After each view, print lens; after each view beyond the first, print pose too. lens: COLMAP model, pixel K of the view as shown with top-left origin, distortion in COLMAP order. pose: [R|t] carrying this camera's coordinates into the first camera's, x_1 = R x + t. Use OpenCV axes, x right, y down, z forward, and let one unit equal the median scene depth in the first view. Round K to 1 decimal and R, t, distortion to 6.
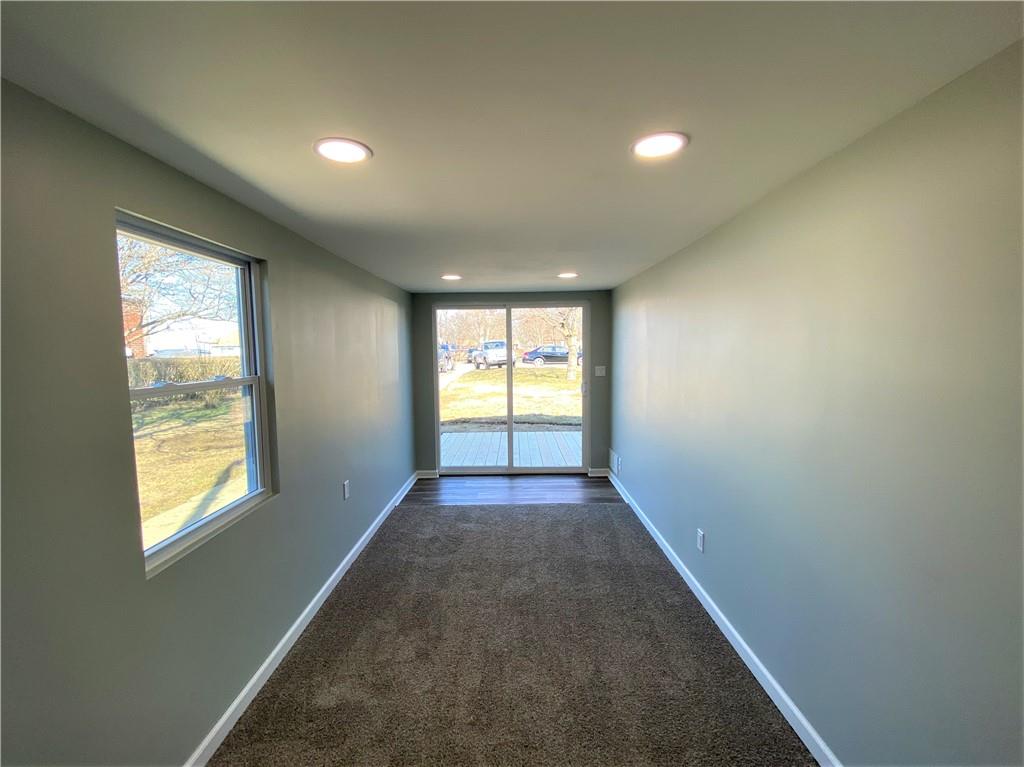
lens RADIAL K [[414.2, 0, 512.0], [0, 414.2, 383.5], [0, 0, 1]] dist [0.001048, -0.000019]
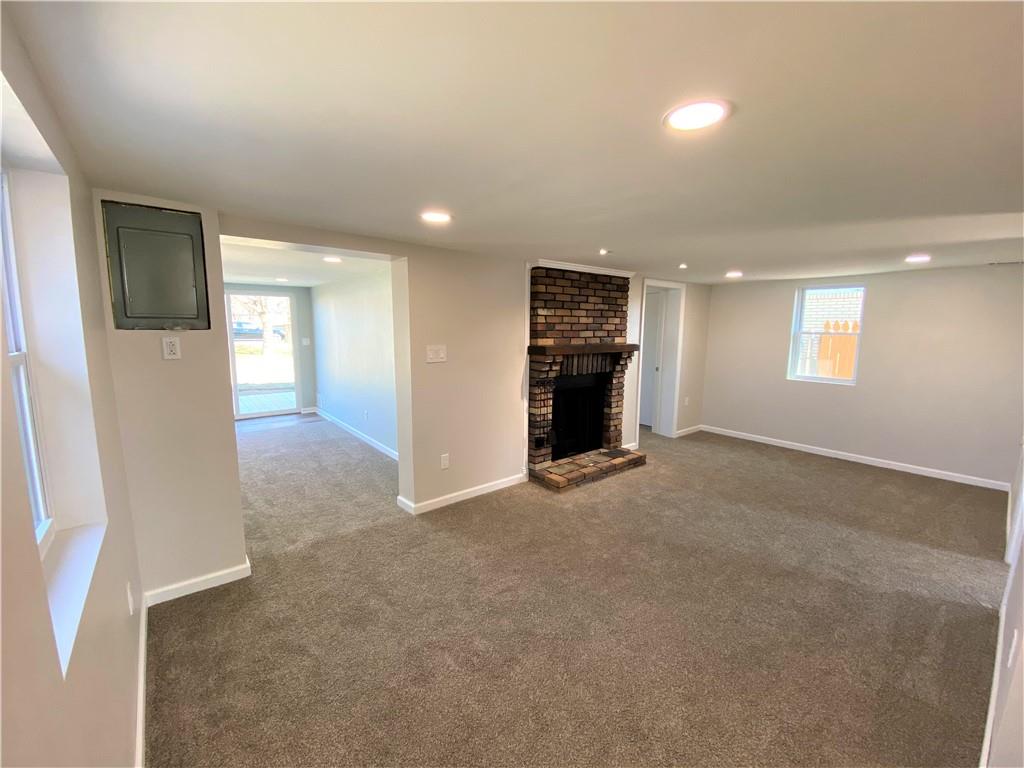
lens RADIAL K [[414.2, 0, 512.0], [0, 414.2, 384.0], [0, 0, 1]] dist [0.001048, -0.000019]
pose [[0.768074, -0.070009, 0.636523, -0.173058], [0.036097, 0.997159, 0.066117, 0.049595], [-0.639343, -0.027806, 0.768419, -0.609505]]
